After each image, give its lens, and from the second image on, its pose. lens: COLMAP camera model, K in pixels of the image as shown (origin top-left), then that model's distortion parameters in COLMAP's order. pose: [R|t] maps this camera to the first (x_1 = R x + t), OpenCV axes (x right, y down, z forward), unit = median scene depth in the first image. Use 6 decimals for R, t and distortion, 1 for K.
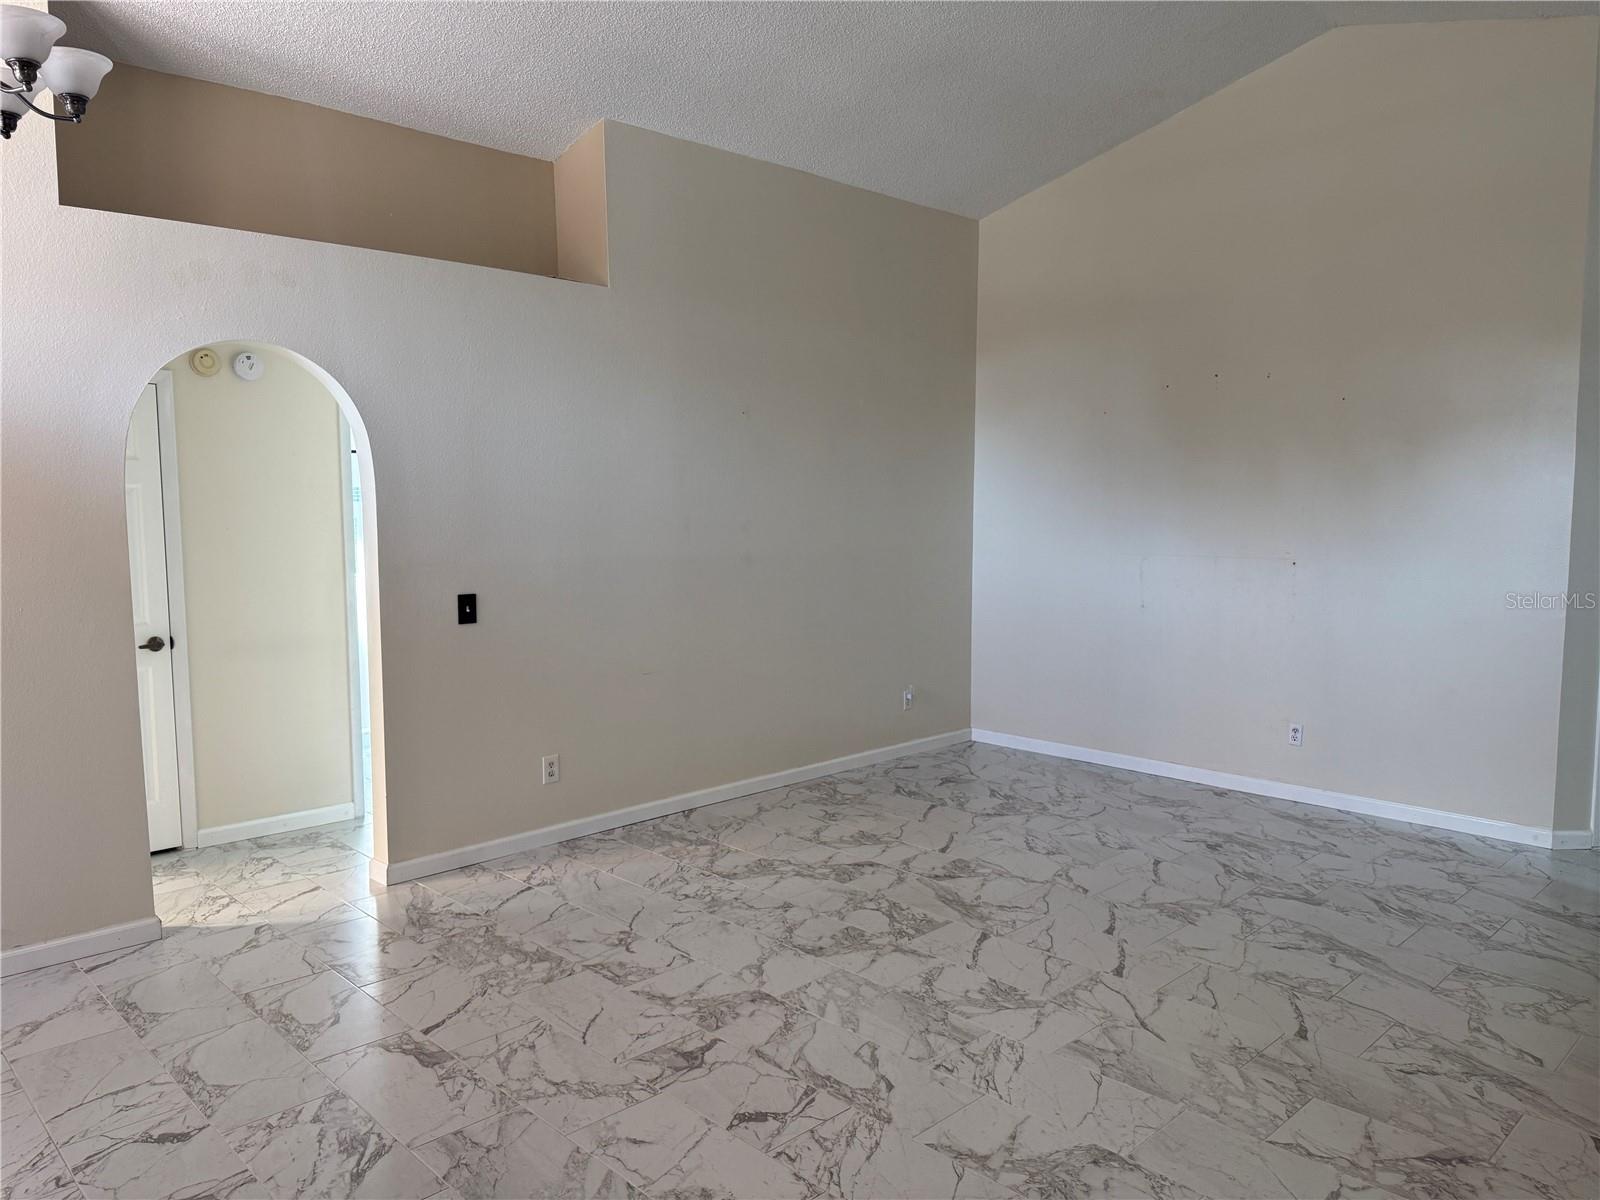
lens RADIAL K [[1124.9, 0, 792.6], [0, 1124.9, 592.2], [0, 0, 1]] dist [0.039796, -0.039552]
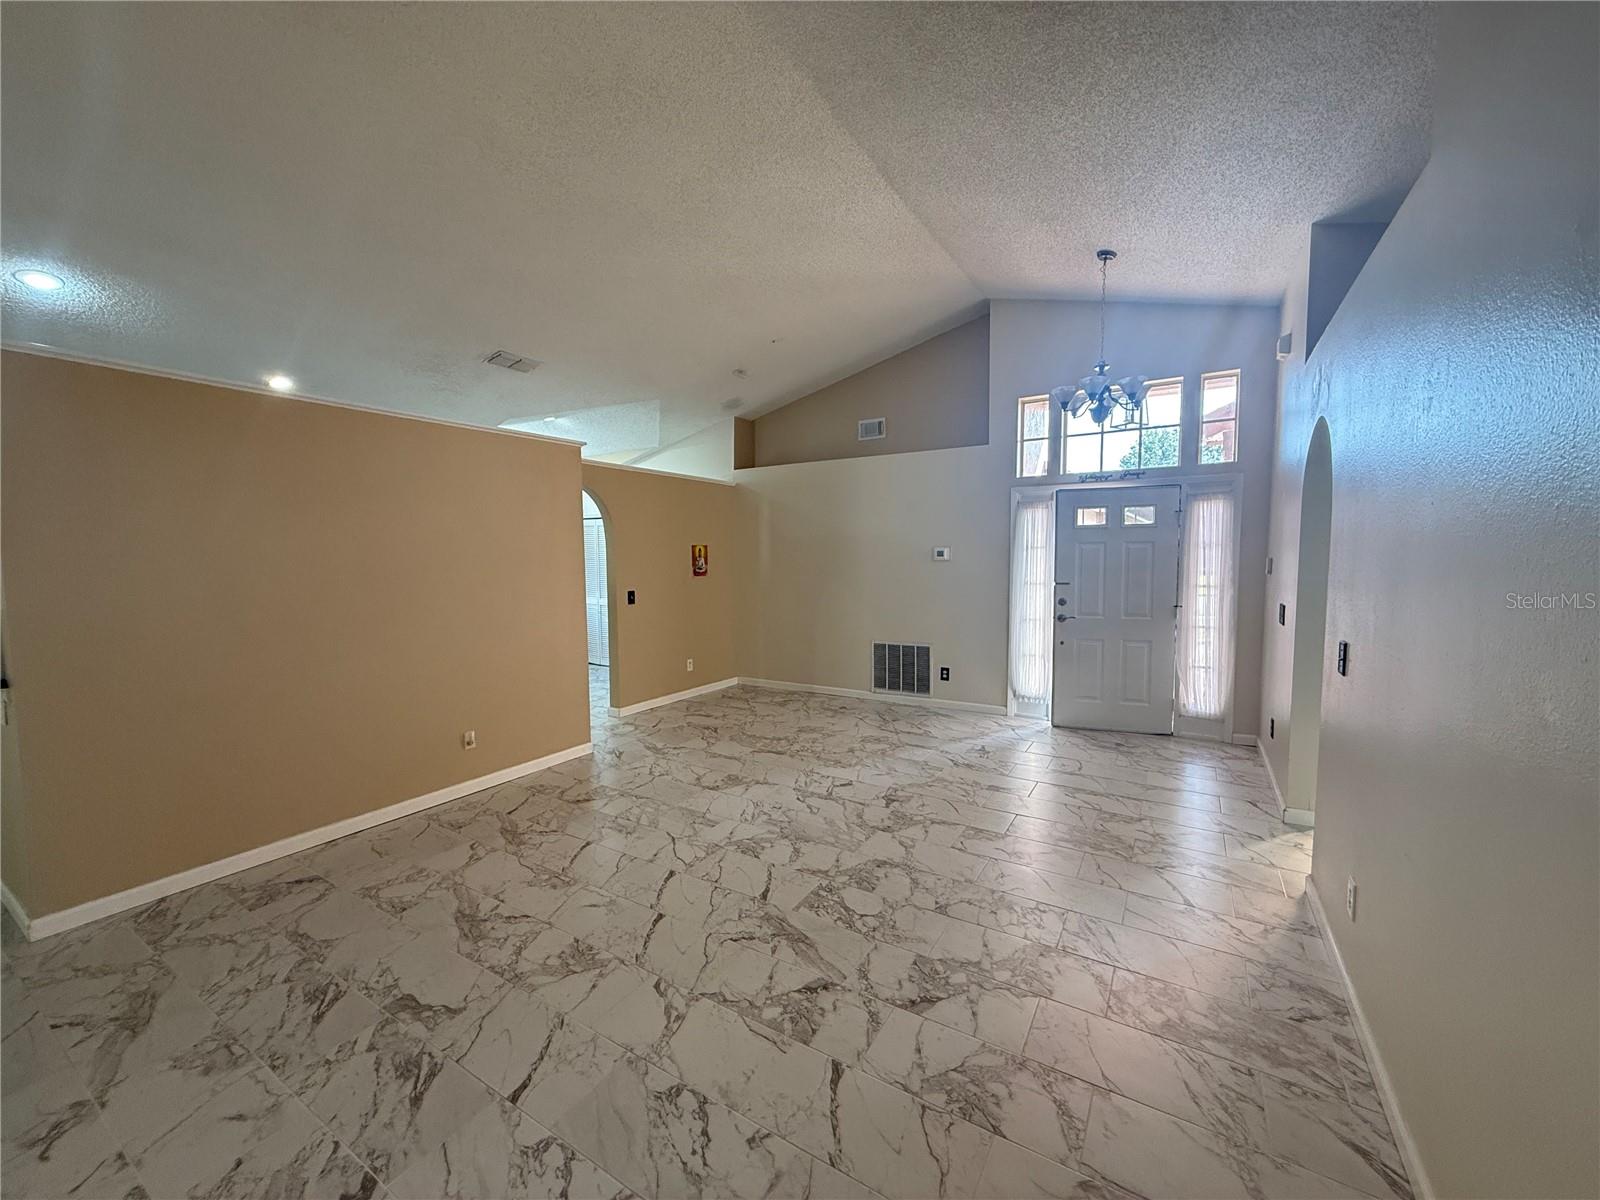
lens RADIAL K [[639.3, 0, 800.5], [0, 639.3, 598.1], [0, 0, 1]] dist [-0.001797, 0.000812]
pose [[-0.966576, 0.029794, -0.254644, 0.299170], [-0.008468, 0.988973, 0.147855, -0.123198], [0.256241, 0.145070, -0.955665, 1.626066]]
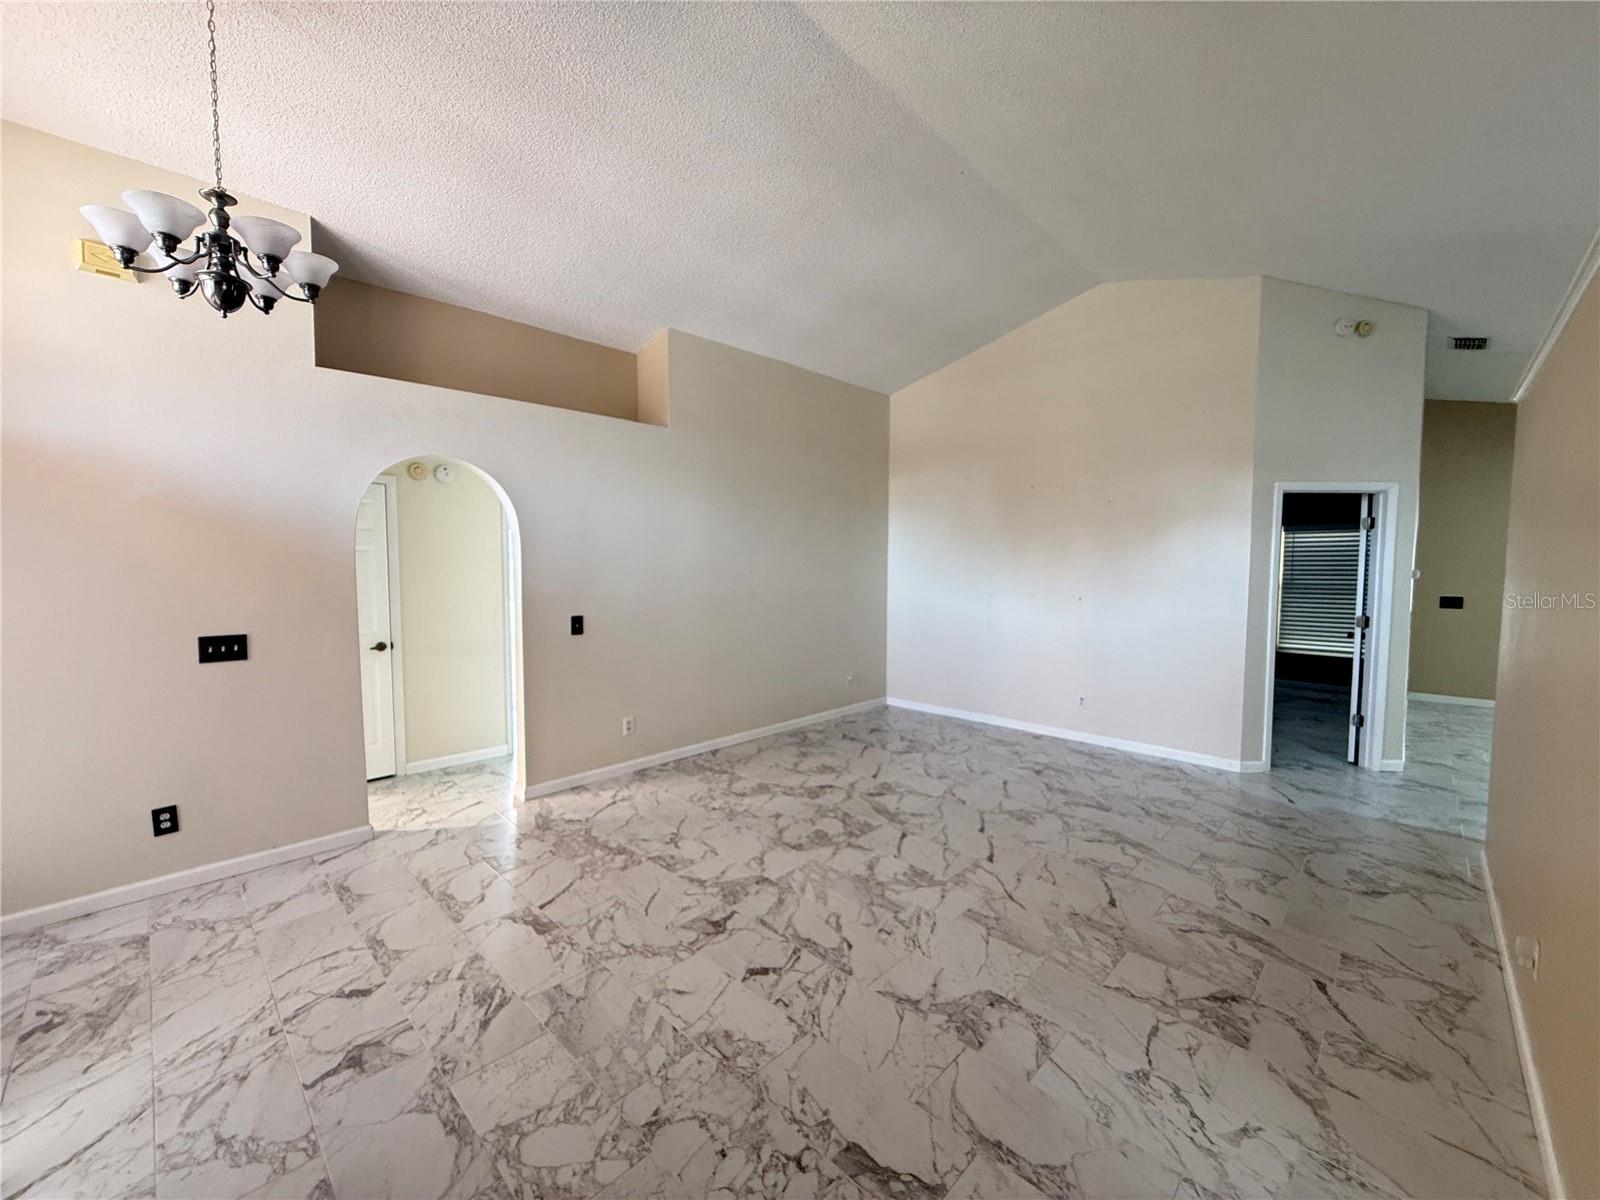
lens RADIAL K [[639.3, 0, 794.9], [0, 639.3, 594.0], [0, 0, 1]] dist [-0.001797, 0.000812]
pose [[0.999486, 0.004761, 0.031694, -0.012021], [-0.003807, 0.999540, -0.030081, -0.004226], [-0.031822, 0.029945, 0.999045, 0.103659]]
